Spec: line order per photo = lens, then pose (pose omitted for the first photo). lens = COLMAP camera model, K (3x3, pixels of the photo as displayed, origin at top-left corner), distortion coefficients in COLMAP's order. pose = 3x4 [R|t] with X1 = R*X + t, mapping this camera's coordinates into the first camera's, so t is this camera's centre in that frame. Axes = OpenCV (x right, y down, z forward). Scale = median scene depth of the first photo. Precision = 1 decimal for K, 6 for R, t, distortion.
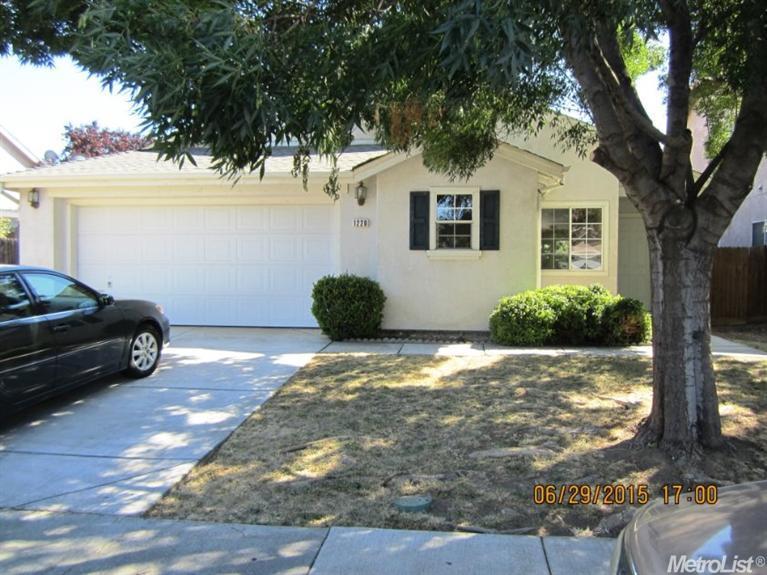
lens RADIAL K [[631.3, 0, 384.6], [0, 631.3, 287.1], [0, 0, 1]] dist [-0.043998, 0.014670]
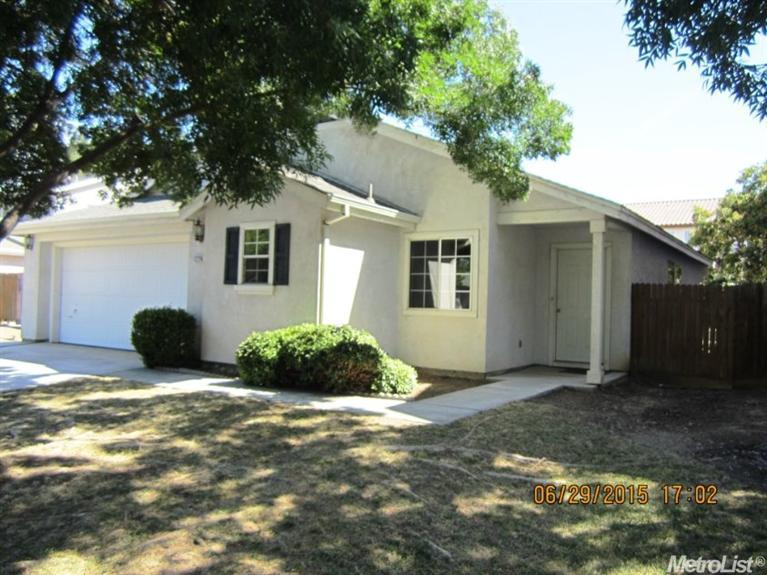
lens RADIAL K [[631.3, 0, 384.7], [0, 631.3, 288.1], [0, 0, 1]] dist [-0.043998, 0.014670]
pose [[0.894717, 0.008874, -0.446544, 0.735333], [-0.035964, 0.997987, -0.052226, -0.009167], [0.445182, 0.062788, 0.893236, 0.203109]]
